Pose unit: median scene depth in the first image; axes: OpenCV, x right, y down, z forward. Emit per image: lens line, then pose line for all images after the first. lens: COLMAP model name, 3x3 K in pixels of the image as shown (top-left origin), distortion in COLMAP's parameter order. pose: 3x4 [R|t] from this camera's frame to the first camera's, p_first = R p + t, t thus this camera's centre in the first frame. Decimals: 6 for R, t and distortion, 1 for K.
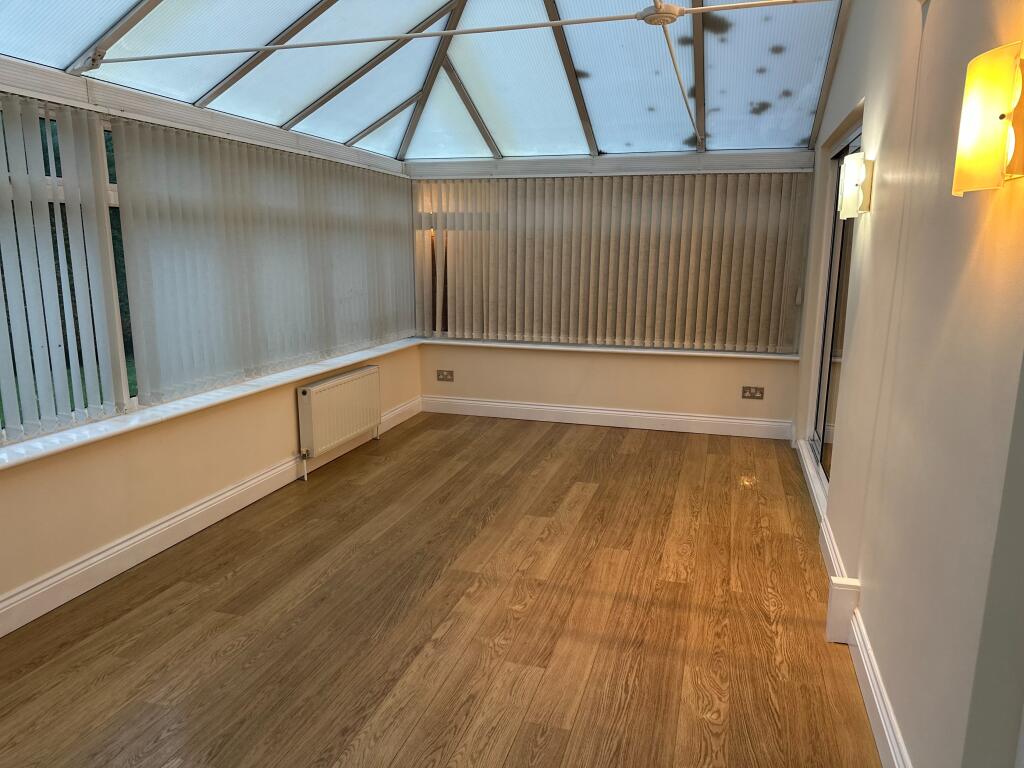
lens RADIAL K [[712.0, 0, 517.5], [0, 712.0, 381.2], [0, 0, 1]] dist [0.157639, -0.243179]
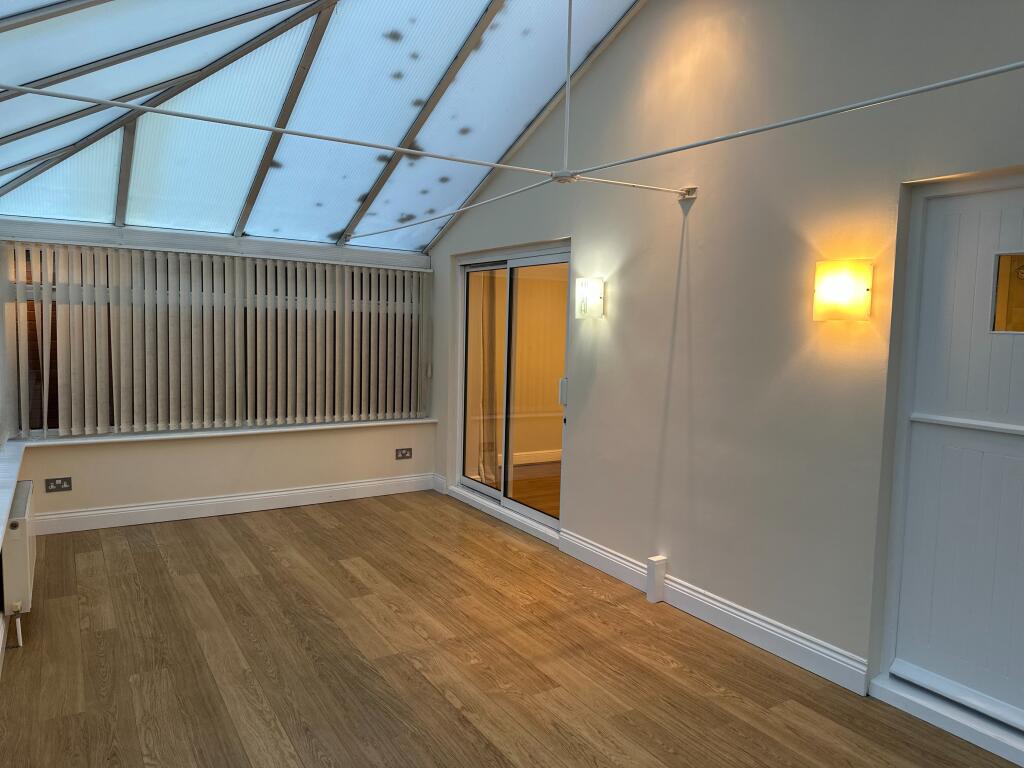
lens RADIAL K [[712.0, 0, 517.5], [0, 712.0, 381.2], [0, 0, 1]] dist [0.157639, -0.243179]
pose [[0.658641, -0.049008, 0.750859, -0.524216], [0.119063, 0.992093, -0.039687, -0.041406], [-0.742978, 0.115539, 0.659269, 0.113280]]
